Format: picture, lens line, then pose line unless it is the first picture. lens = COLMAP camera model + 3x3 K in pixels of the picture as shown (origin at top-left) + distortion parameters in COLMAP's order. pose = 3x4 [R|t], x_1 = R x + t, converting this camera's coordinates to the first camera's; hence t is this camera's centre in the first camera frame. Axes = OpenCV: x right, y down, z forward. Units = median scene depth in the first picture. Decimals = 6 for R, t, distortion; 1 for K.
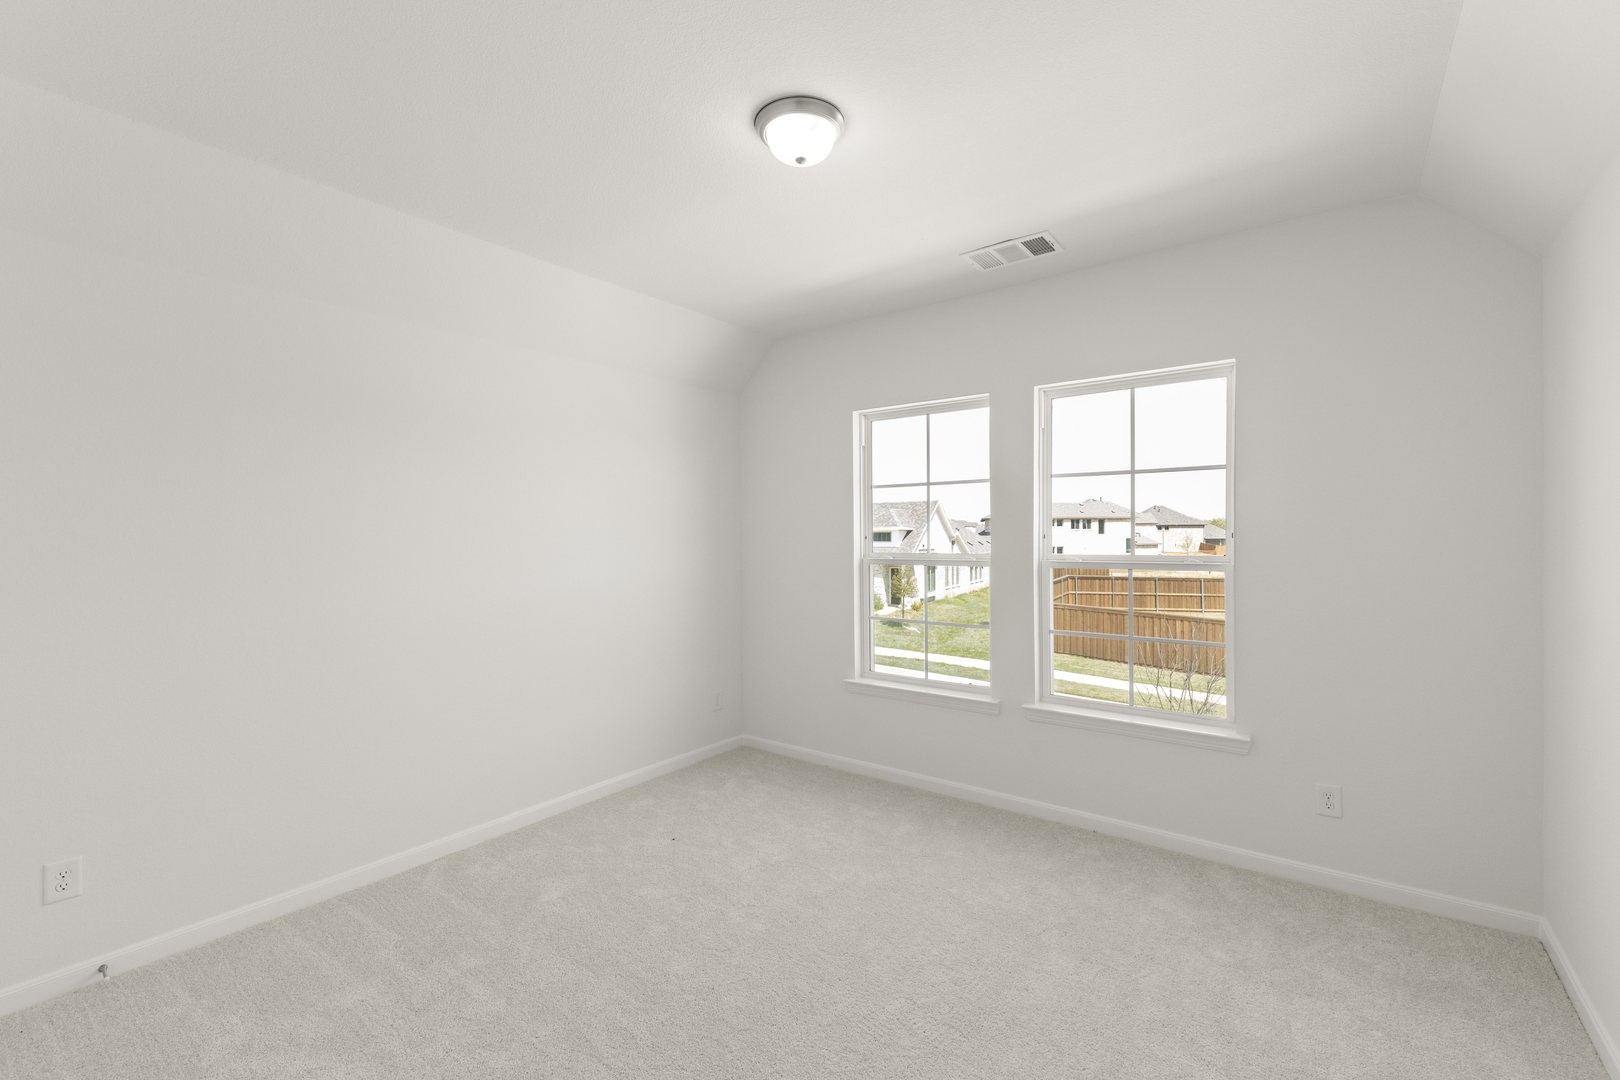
lens RADIAL K [[666.2, 0, 815.0], [0, 666.2, 544.9], [0, 0, 1]] dist [0.001550, 0.000174]
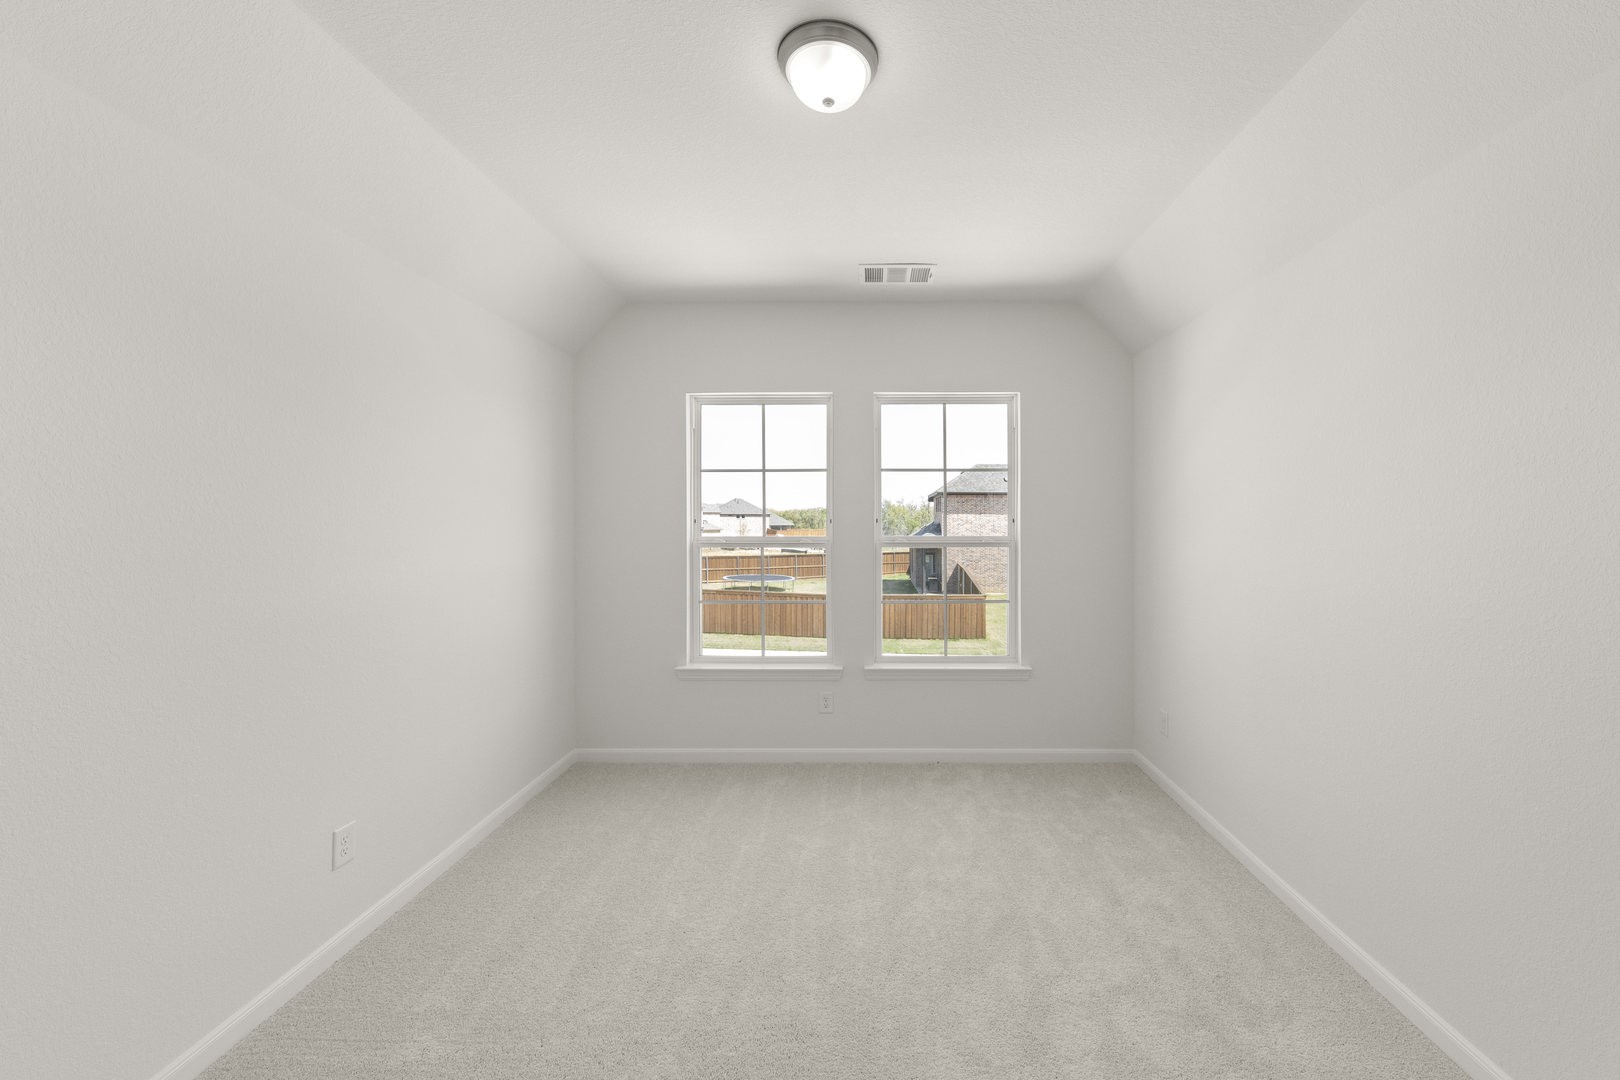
lens RADIAL K [[573.0, 0, 809.5], [0, 573.0, 528.6], [0, 0, 1]] dist [0.001841, 0.000124]
pose [[0.810879, -0.000059, 0.585214, -0.299974], [0.000565, 1.000000, -0.000682, 0.000610], [-0.585214, 0.000884, 0.810879, 0.221255]]
